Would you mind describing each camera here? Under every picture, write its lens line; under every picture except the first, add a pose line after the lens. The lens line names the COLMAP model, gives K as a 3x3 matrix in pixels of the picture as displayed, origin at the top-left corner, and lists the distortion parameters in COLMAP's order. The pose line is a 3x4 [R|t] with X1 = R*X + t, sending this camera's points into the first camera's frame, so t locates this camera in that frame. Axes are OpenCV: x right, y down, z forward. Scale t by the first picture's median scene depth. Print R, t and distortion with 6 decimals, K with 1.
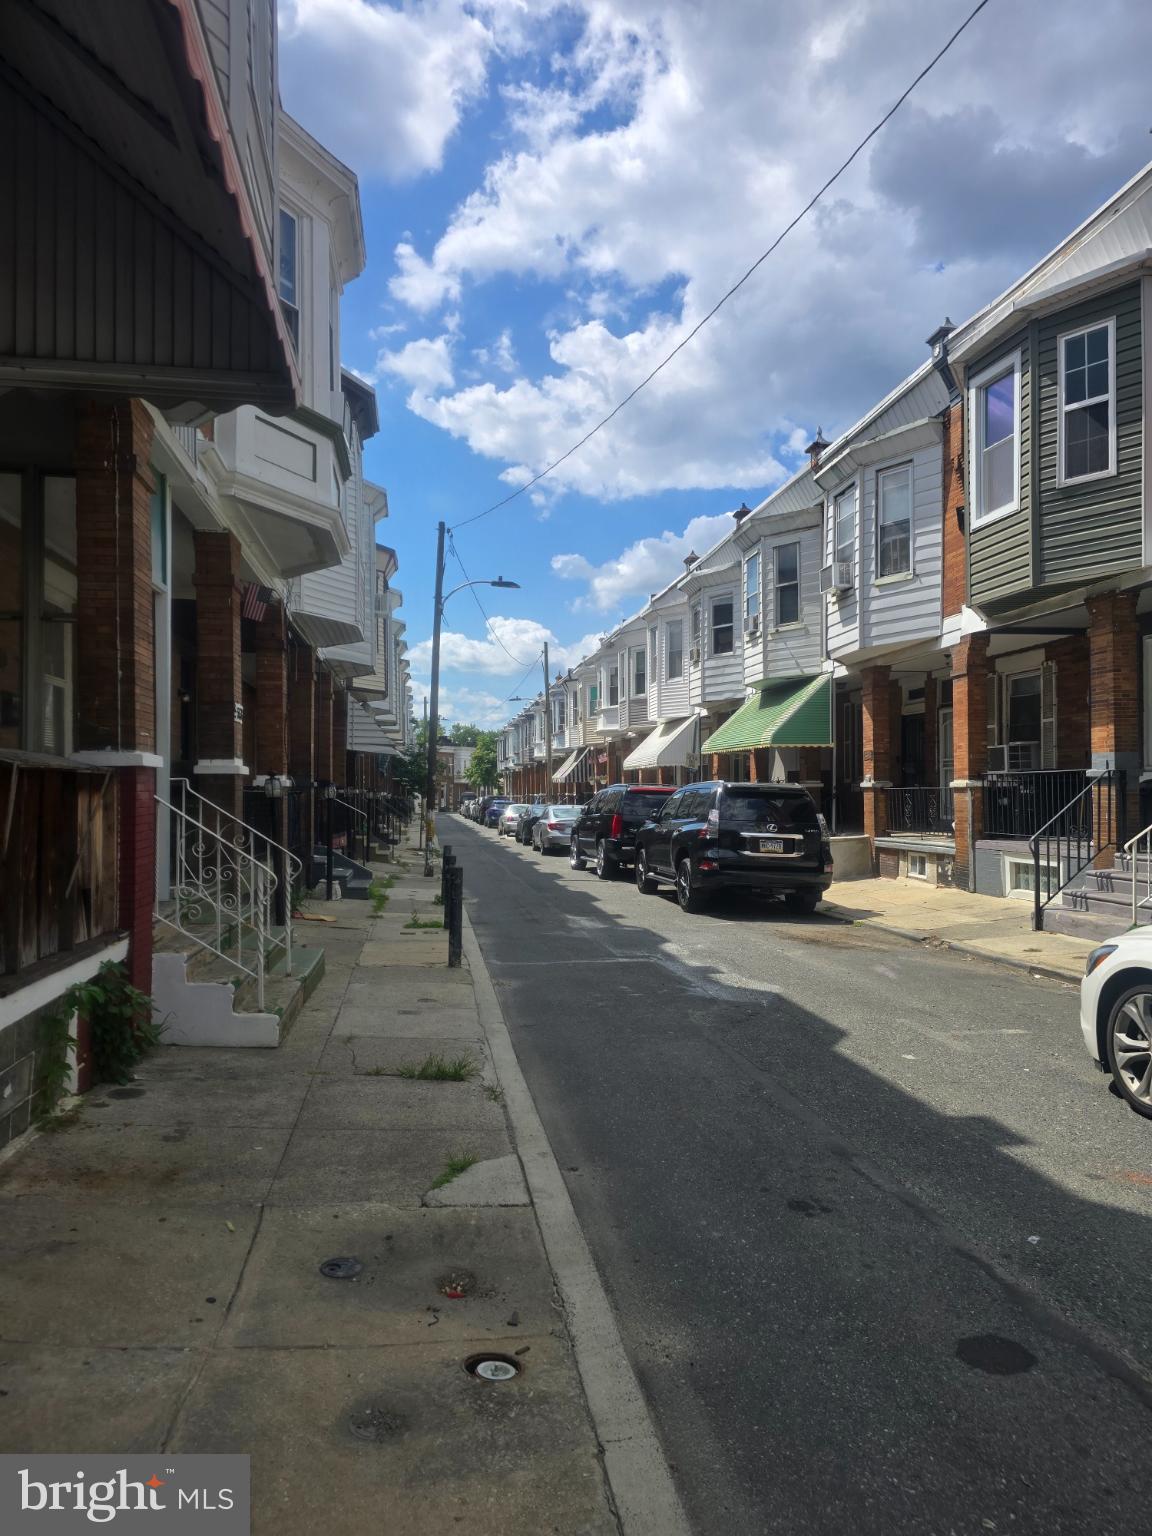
lens RADIAL K [[1029.5, 0, 572.0], [0, 1029.5, 765.7], [0, 0, 1]] dist [0.071392, -0.061797]
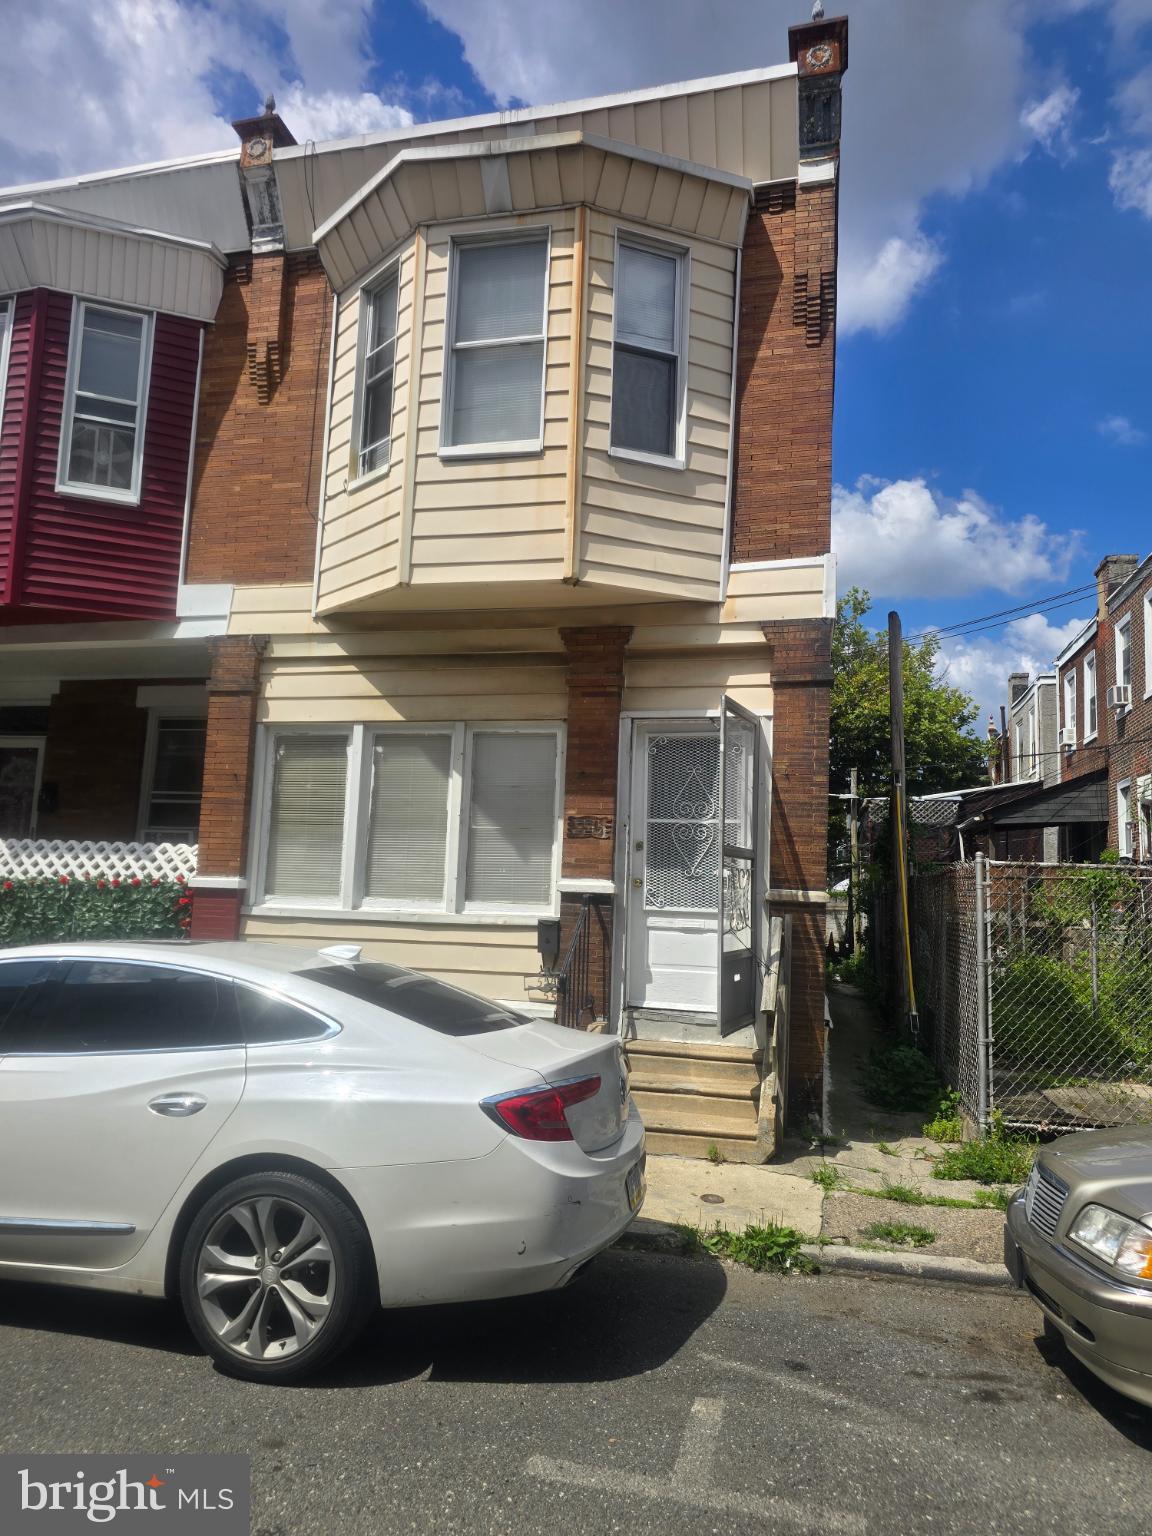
lens RADIAL K [[1029.5, 0, 572.0], [0, 1029.5, 765.7], [0, 0, 1]] dist [0.071392, -0.061797]
pose [[0.379317, 0.139678, 0.914663, -0.116031], [-0.050078, 0.990190, -0.130444, 0.020802], [-0.923911, 0.003675, 0.382591, 0.869079]]
